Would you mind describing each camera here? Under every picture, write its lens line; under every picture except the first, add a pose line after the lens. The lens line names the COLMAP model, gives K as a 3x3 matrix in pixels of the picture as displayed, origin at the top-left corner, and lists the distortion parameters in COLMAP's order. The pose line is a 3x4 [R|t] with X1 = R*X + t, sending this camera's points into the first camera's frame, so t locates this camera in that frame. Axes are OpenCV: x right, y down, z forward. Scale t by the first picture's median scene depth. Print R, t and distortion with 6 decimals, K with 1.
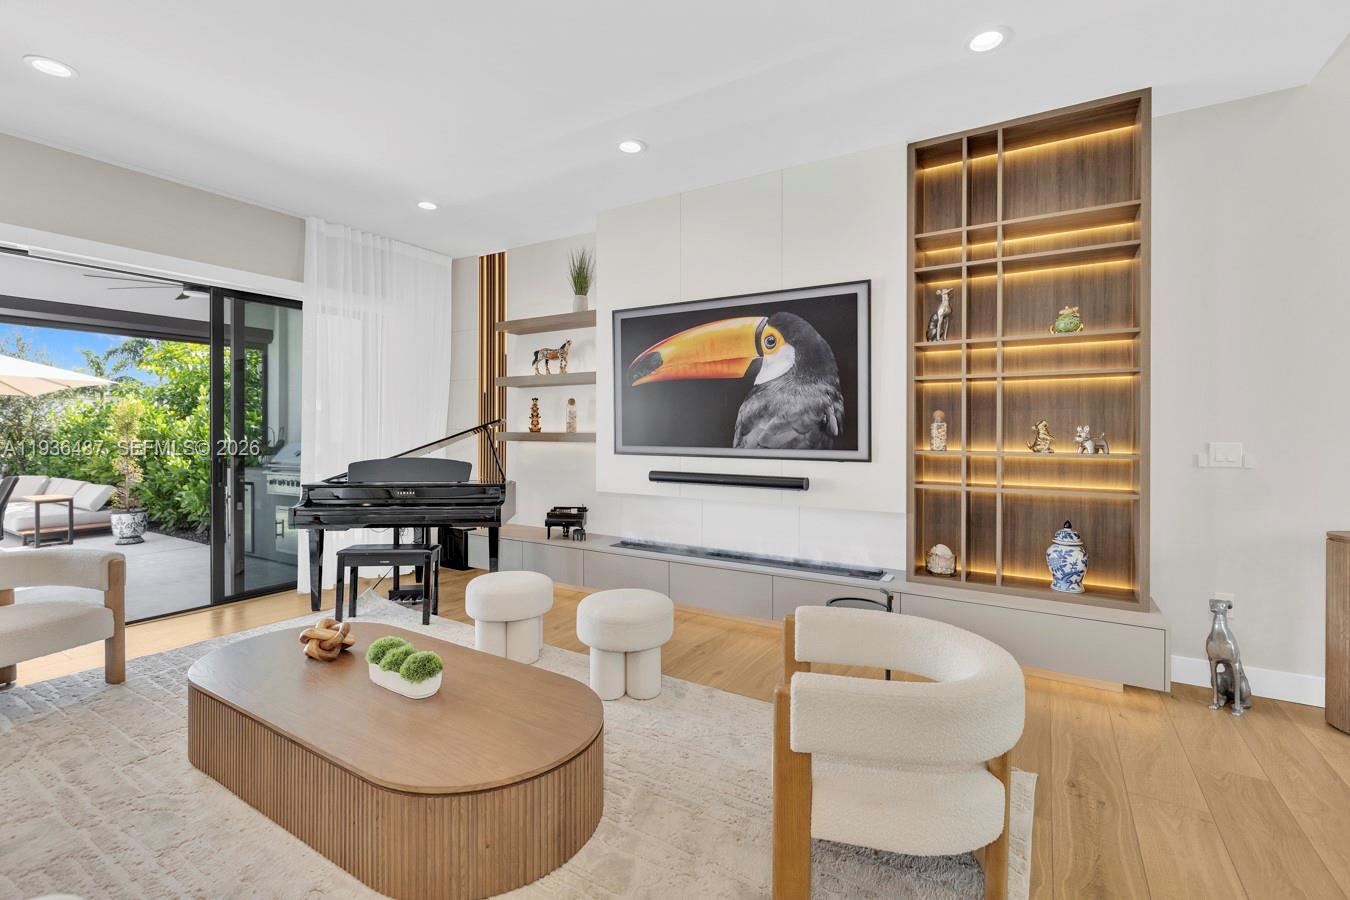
lens RADIAL K [[607.2, 0, 675.4], [0, 607.2, 423.9], [0, 0, 1]] dist [0.001198, 0.000102]
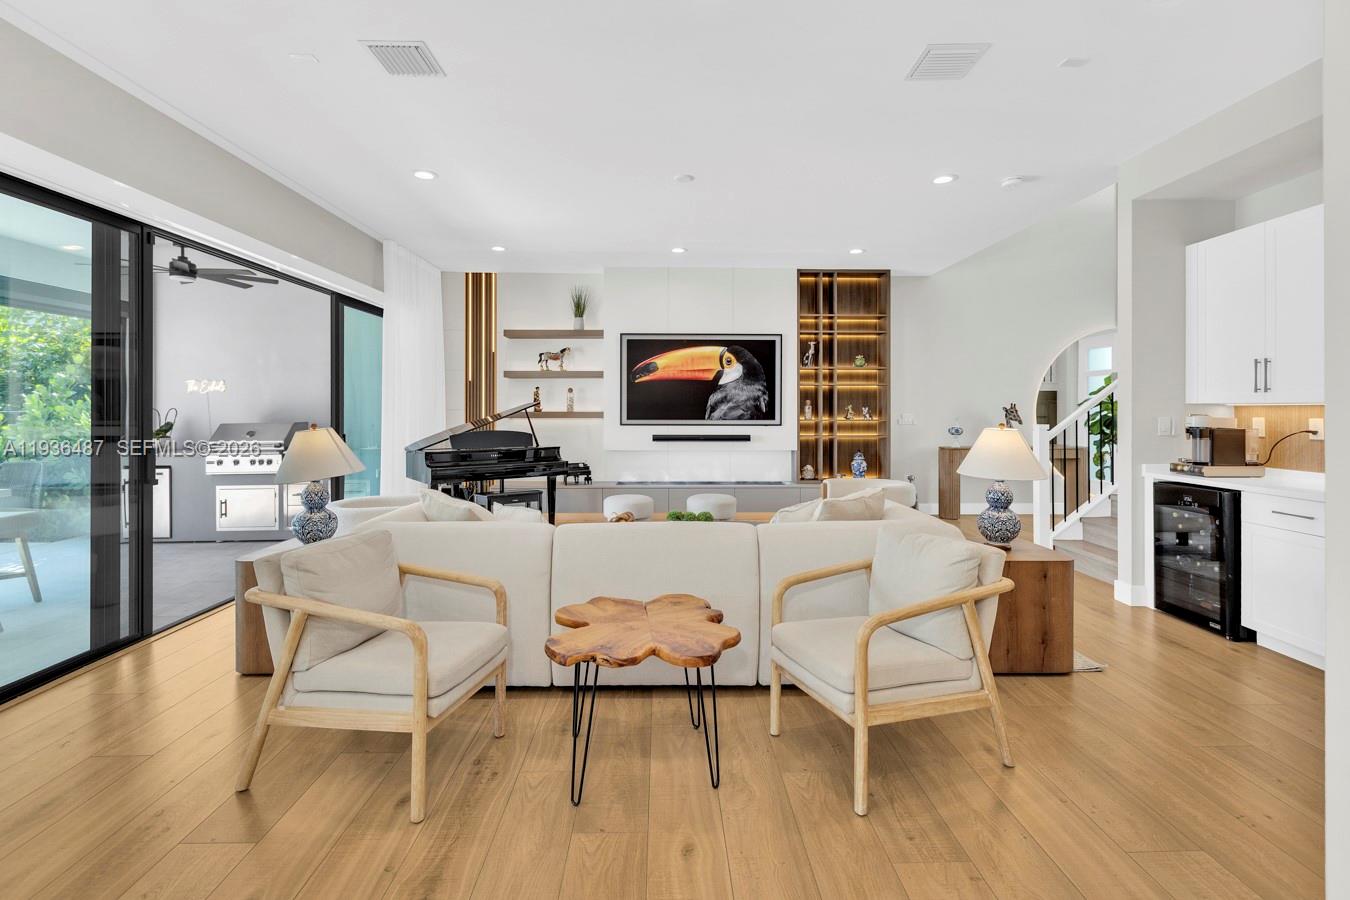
lens RADIAL K [[629.5, 0, 674.7], [0, 629.5, 396.6], [0, 0, 1]] dist [-0.000560, 0.000007]
pose [[0.841403, 0.008535, 0.540340, -0.996750], [-0.002689, 0.999929, -0.011606, -0.006684], [-0.540401, 0.008313, 0.841367, -0.501341]]
